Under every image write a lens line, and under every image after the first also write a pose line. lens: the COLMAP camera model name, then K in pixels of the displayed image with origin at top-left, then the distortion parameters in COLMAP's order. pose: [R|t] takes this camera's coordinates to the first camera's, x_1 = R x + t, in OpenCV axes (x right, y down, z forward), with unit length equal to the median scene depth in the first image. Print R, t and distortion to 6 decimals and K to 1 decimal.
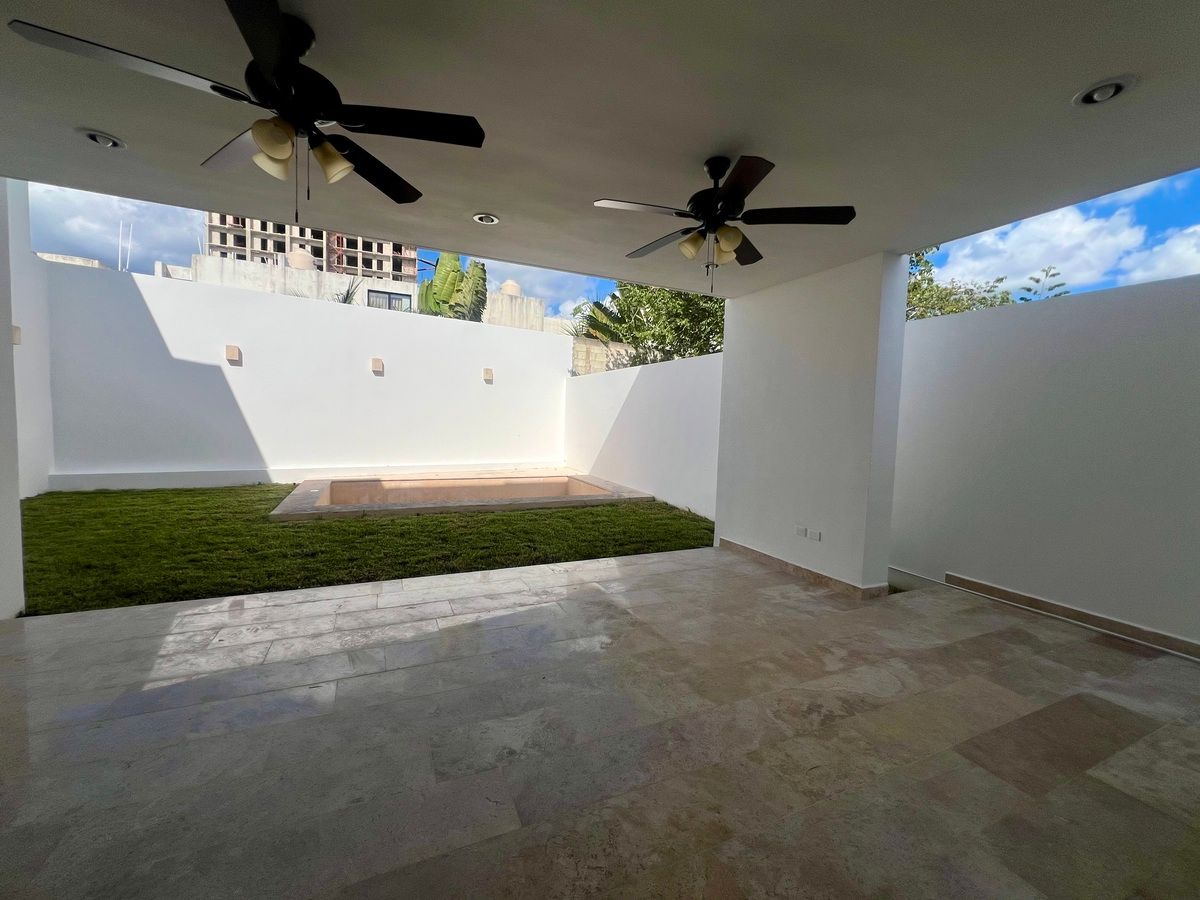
lens RADIAL K [[480.2, 0, 601.1], [0, 480.2, 450.0], [0, 0, 1]] dist [0.002025, -0.000075]
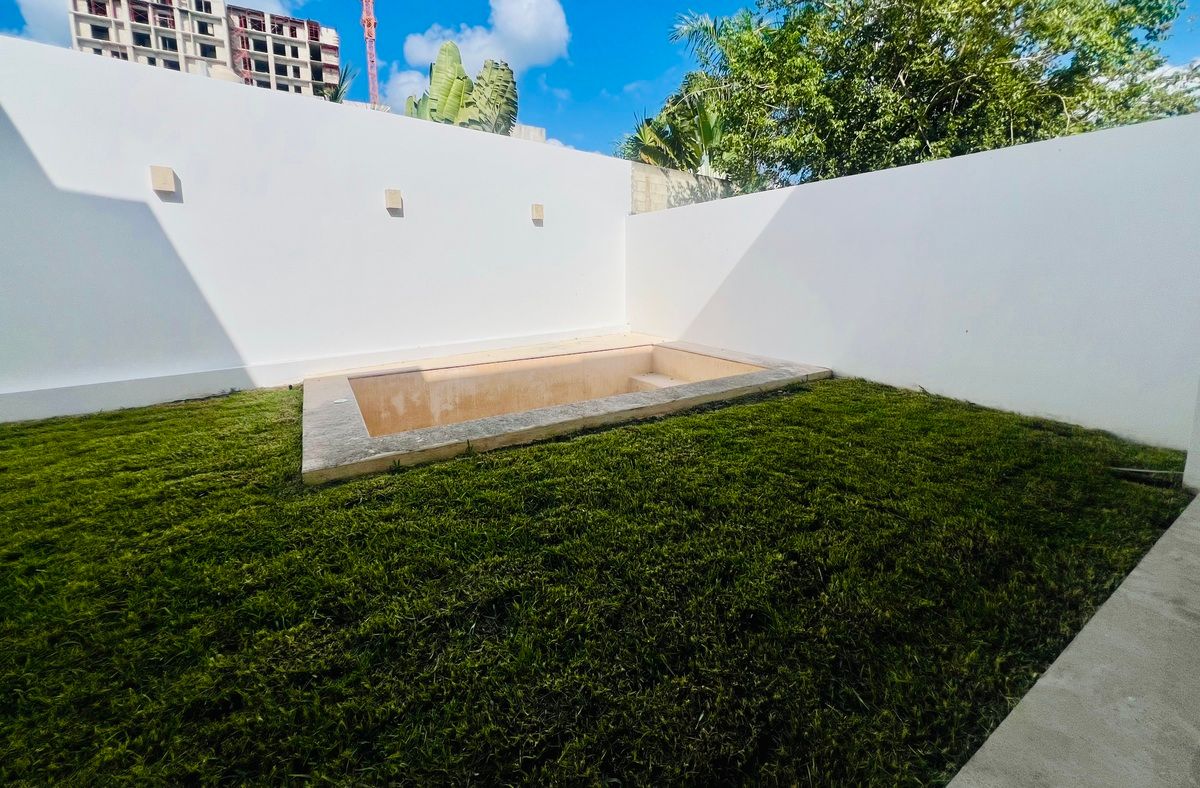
lens RADIAL K [[480.8, 0, 596.0], [0, 480.8, 331.2], [0, 0, 1]] dist [-0.001263, 0.000112]
pose [[0.993032, -0.054413, 0.104533, -0.285123], [0.048902, 0.997311, 0.054580, -0.016130], [-0.107222, -0.049088, 0.993023, 0.313820]]
